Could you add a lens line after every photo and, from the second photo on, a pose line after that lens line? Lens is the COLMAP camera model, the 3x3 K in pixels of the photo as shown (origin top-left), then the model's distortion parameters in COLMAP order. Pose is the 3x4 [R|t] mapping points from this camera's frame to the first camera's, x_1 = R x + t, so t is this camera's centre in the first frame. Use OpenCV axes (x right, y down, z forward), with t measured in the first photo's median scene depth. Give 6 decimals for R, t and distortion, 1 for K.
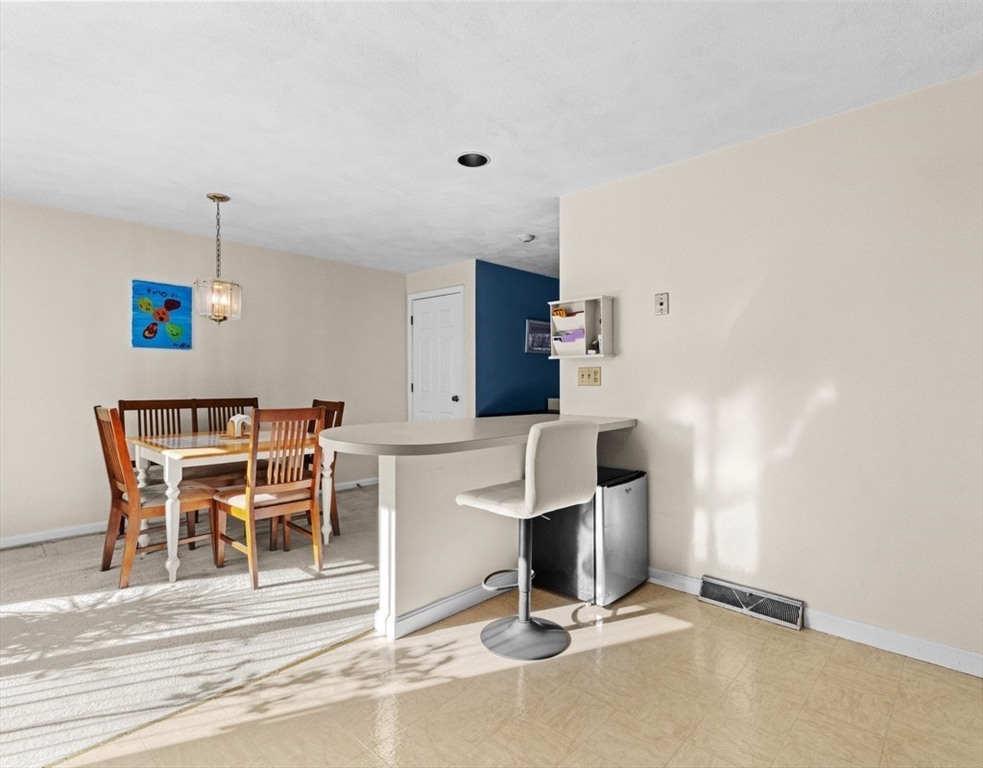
lens RADIAL K [[515.8, 0, 496.0], [0, 515.8, 384.9], [0, 0, 1]] dist [0.000132, -0.001121]
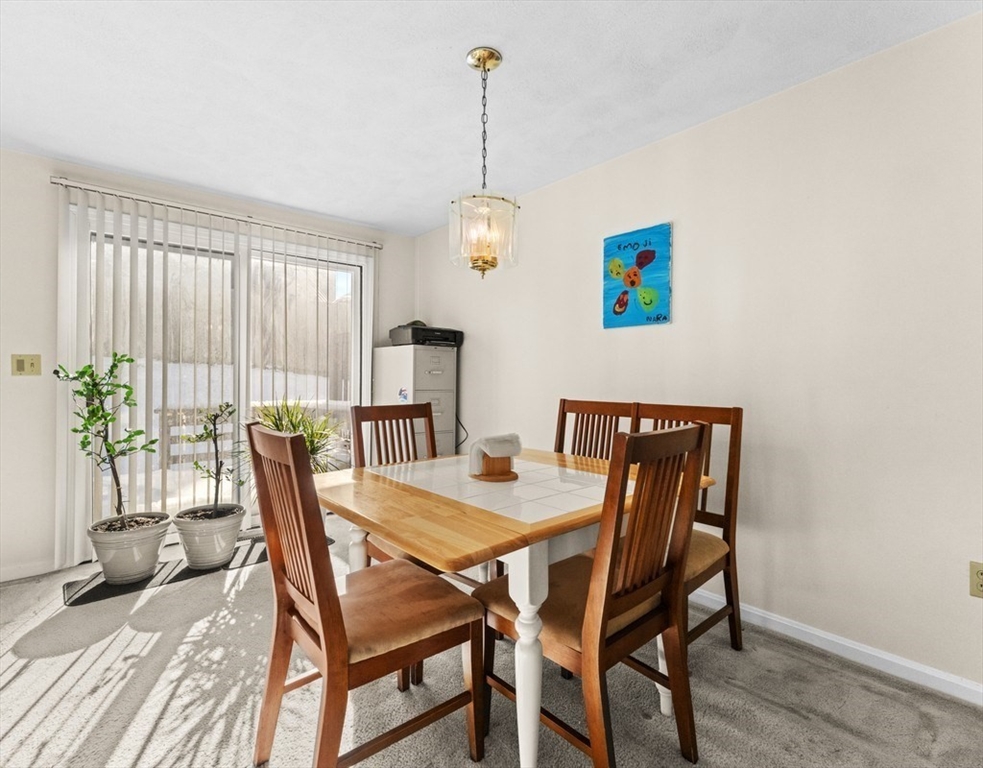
lens RADIAL K [[483.6, 0, 492.7], [0, 483.6, 375.9], [0, 0, 1]] dist [-0.001556, -0.000375]
pose [[-0.087990, -0.006658, -0.996099, 0.005284], [-0.012391, 0.999908, -0.005589, 0.000816], [0.996044, 0.011851, -0.088064, 0.902712]]
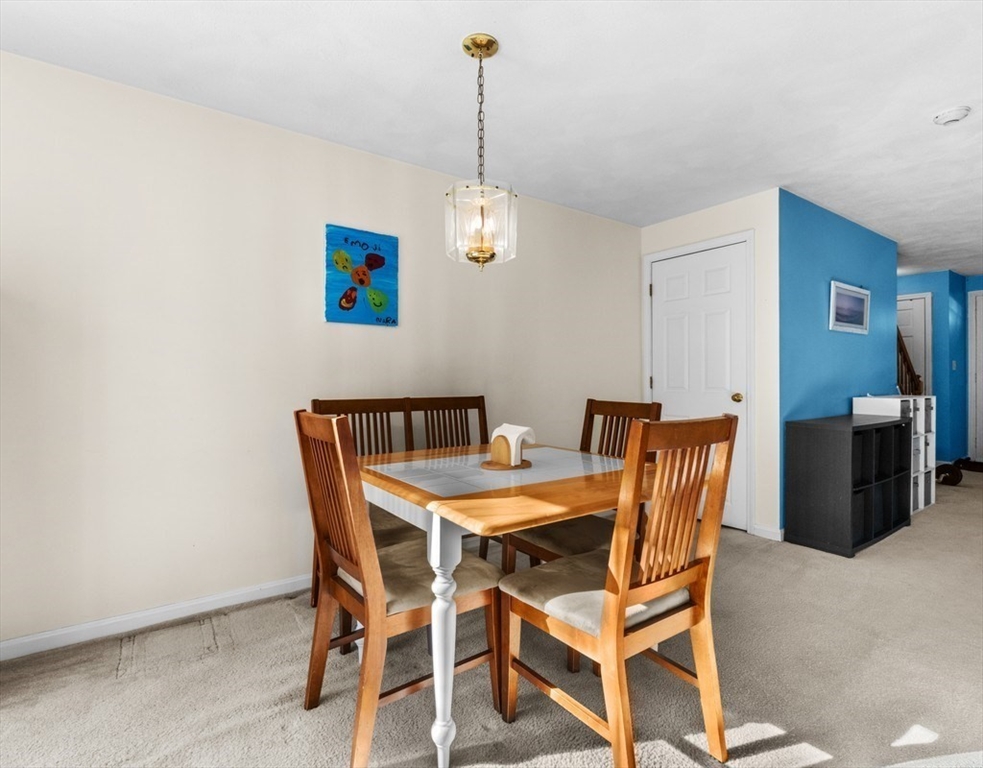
lens RADIAL K [[498.3, 0, 493.4], [0, 498.3, 378.2], [0, 0, 1]] dist [0.003313, -0.001246]
pose [[0.980197, -0.005689, -0.197941, -0.355587], [0.003248, 0.999915, -0.012655, 0.010977], [0.197996, 0.011761, 0.980132, 0.394610]]
